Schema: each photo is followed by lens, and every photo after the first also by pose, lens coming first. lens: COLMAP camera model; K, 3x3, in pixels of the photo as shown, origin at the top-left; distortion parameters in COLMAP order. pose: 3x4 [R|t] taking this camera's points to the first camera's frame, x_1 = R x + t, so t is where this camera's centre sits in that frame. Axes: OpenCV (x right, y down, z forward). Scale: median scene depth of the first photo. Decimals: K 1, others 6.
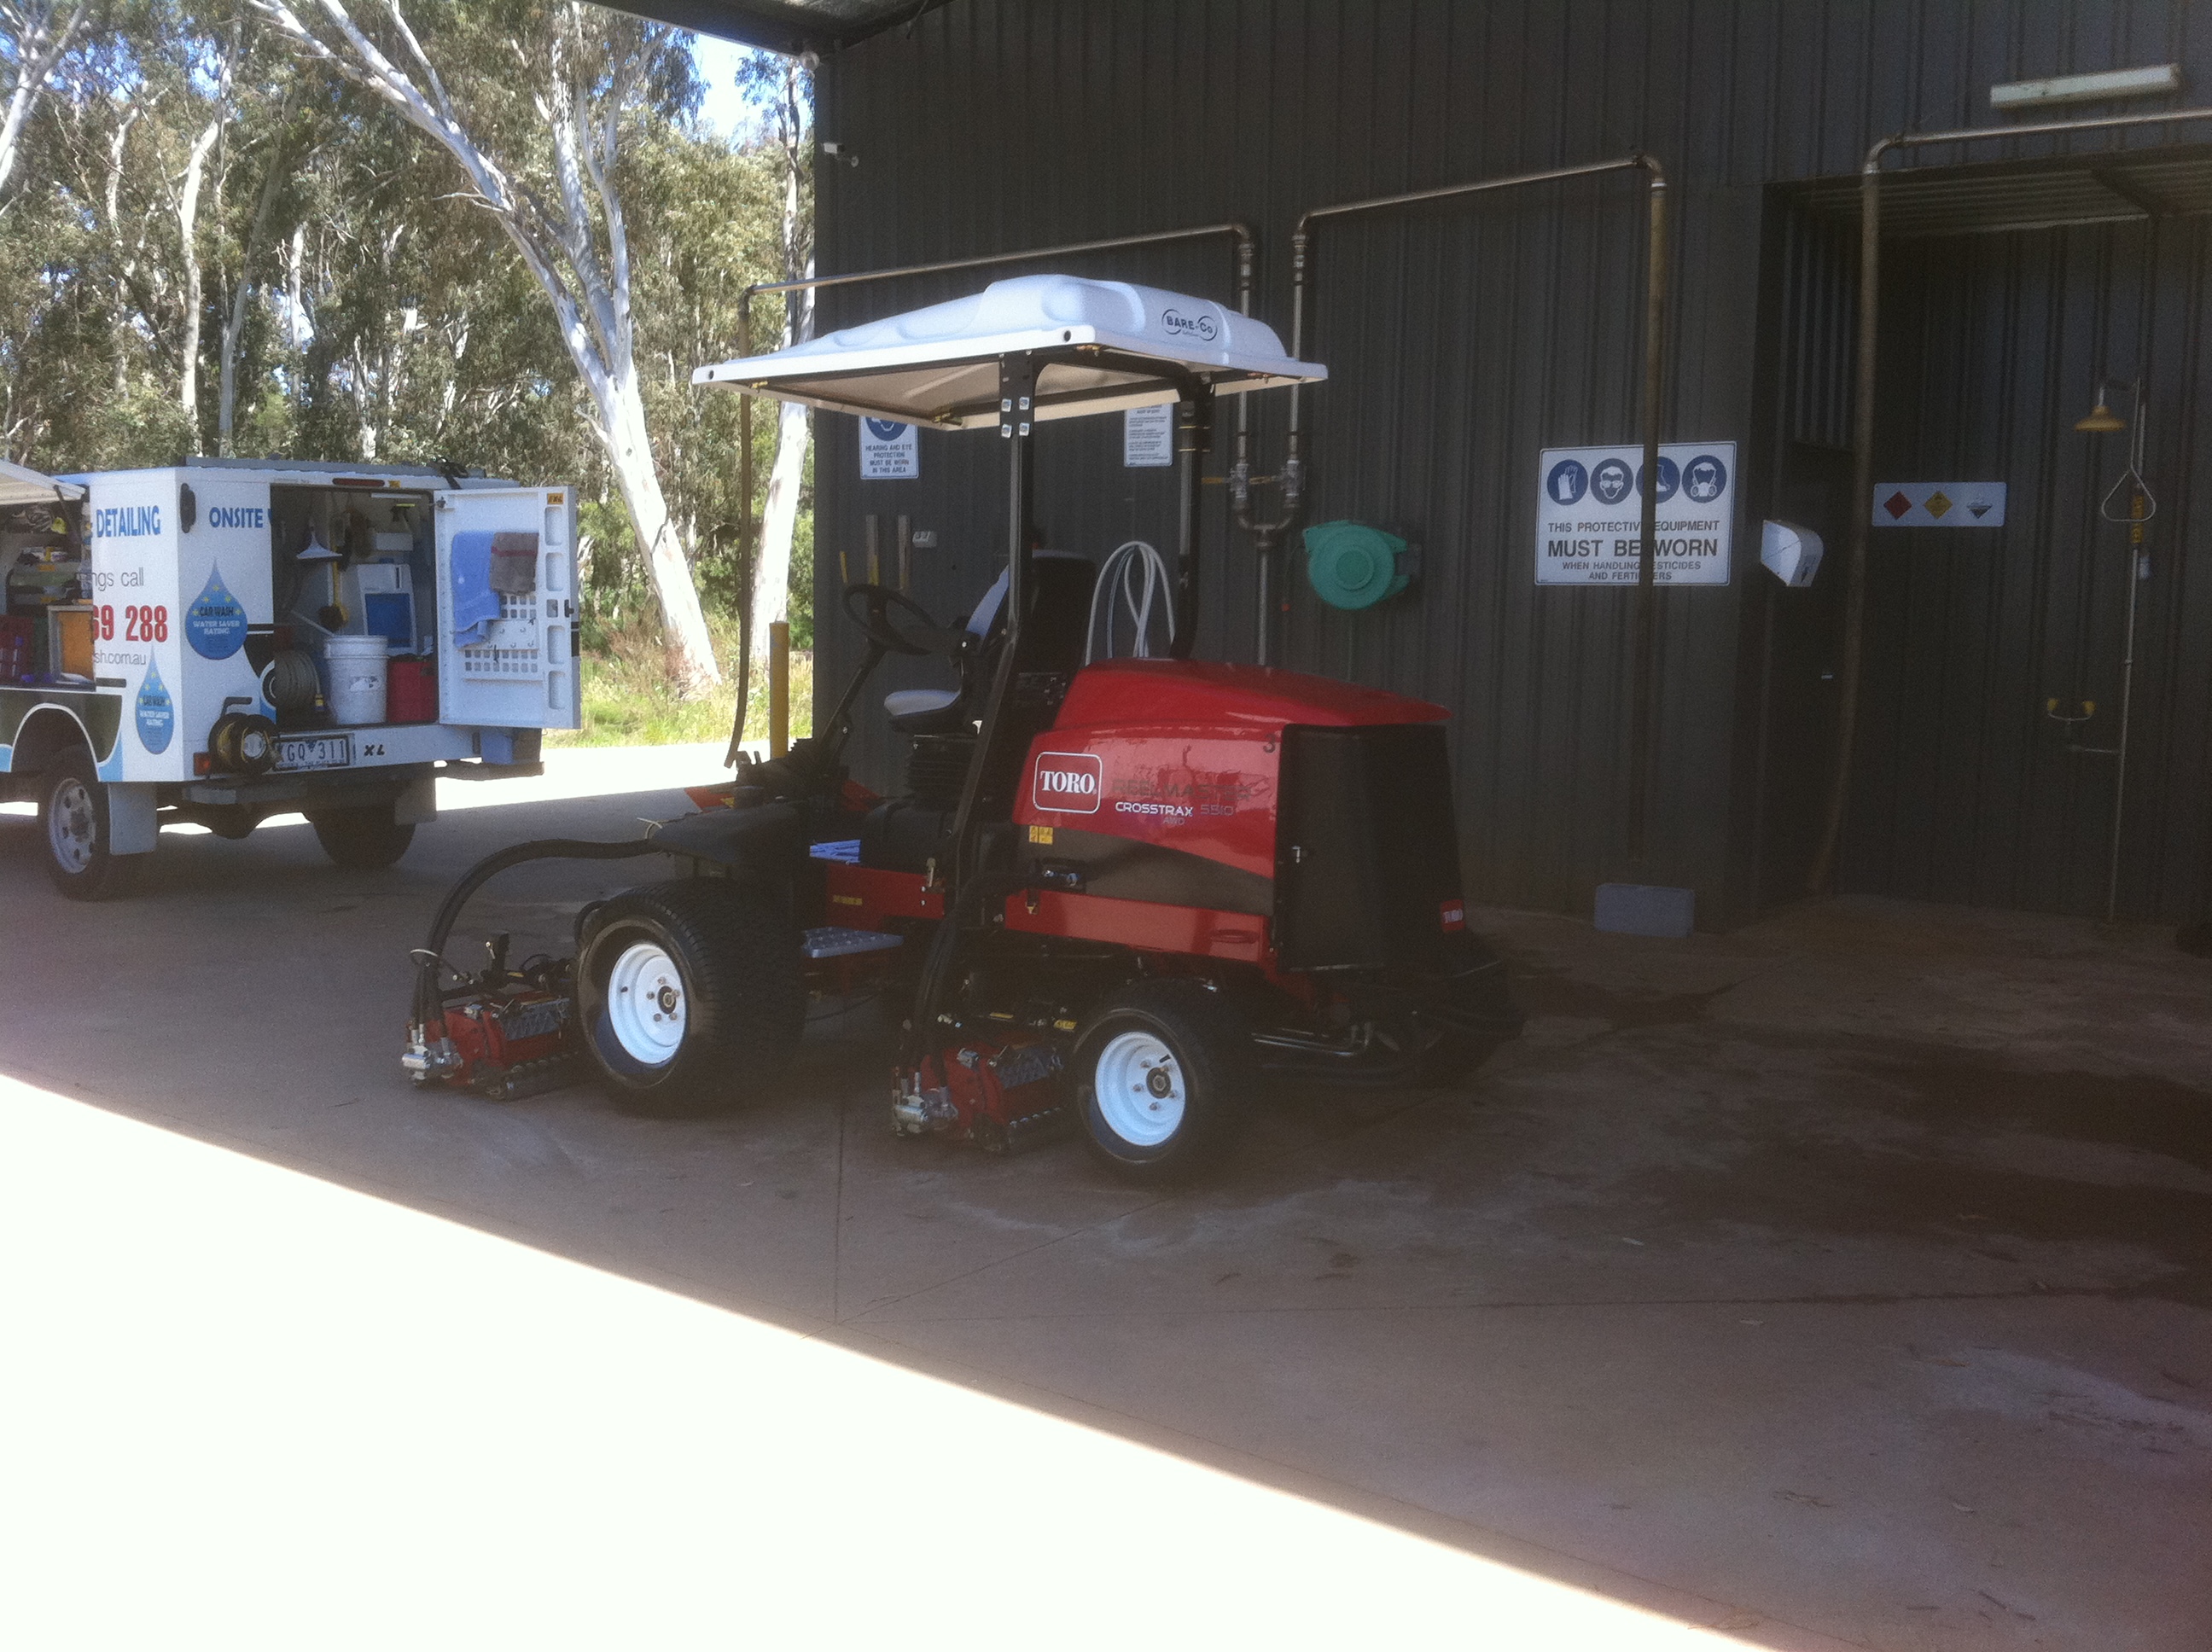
lens RADIAL K [[2059.1, 0, 1106.0], [0, 2059.1, 826.0], [0, 0, 1]] dist [0.091599, -0.201917]
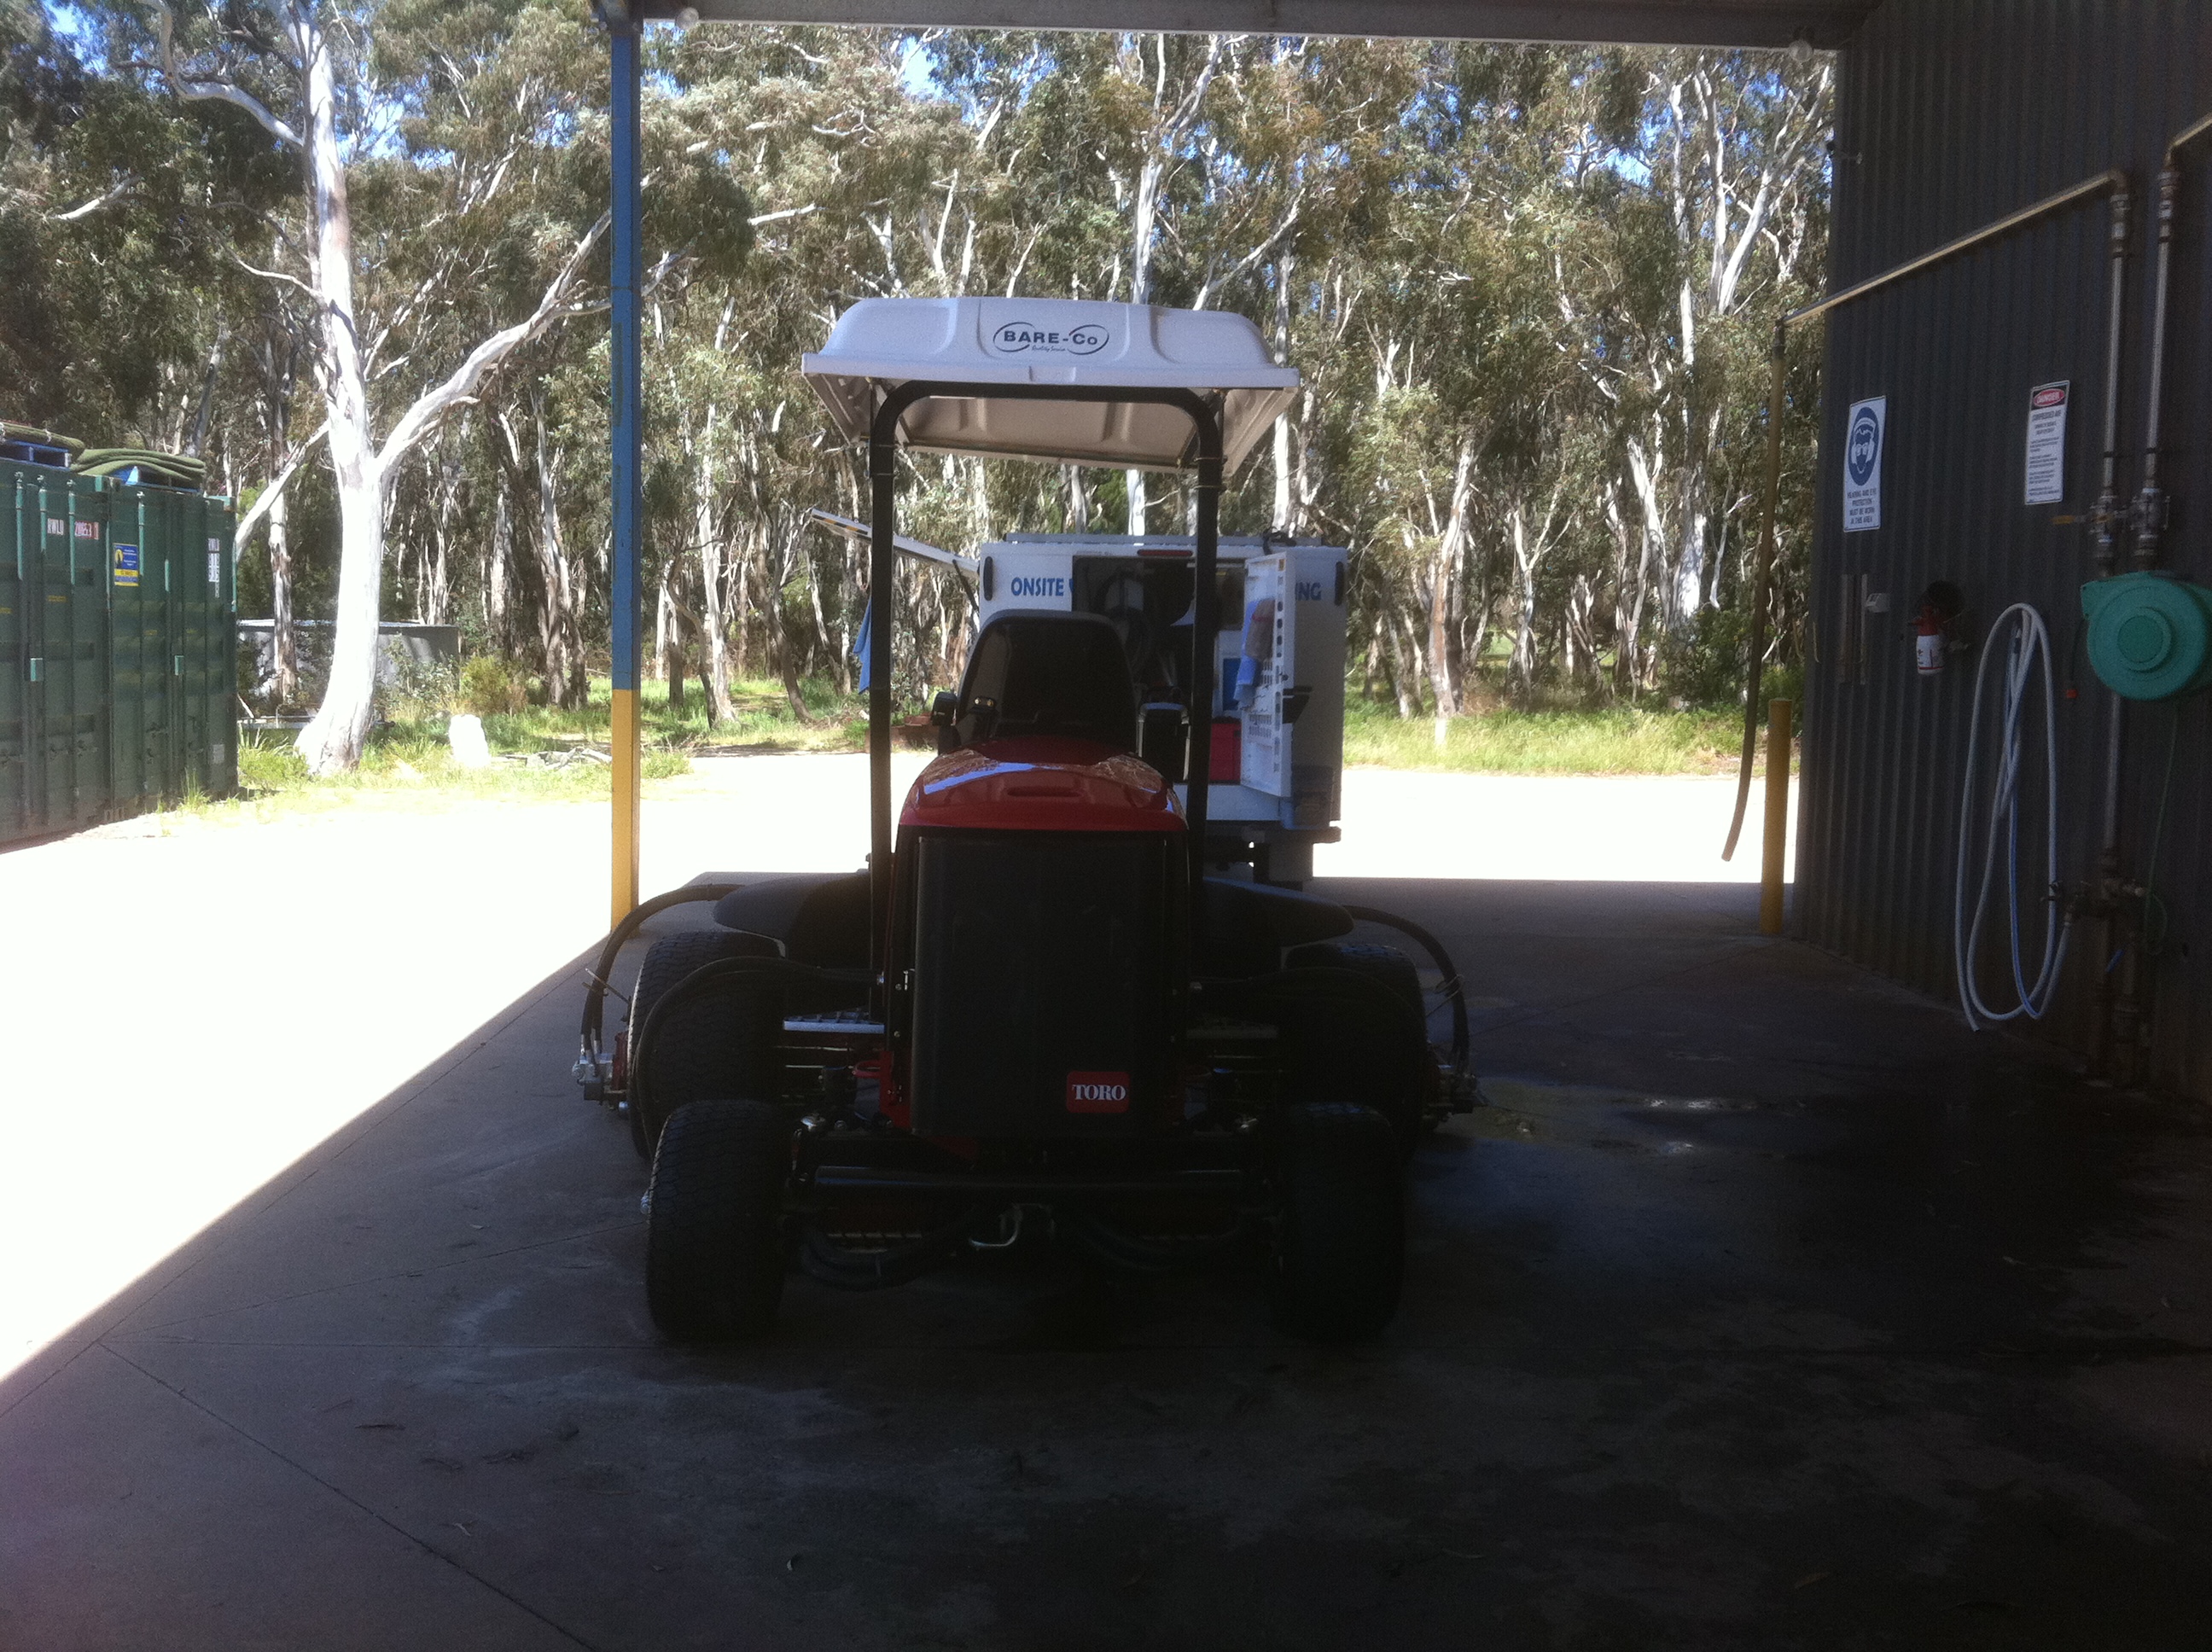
lens RADIAL K [[2059.1, 0, 1106.0], [0, 2059.1, 826.0], [0, 0, 1]] dist [0.091599, -0.201917]
pose [[0.659982, 0.077746, -0.747248, 0.725298], [-0.104037, 0.994506, 0.011584, -0.062348], [0.744043, 0.070096, 0.664444, 0.502206]]
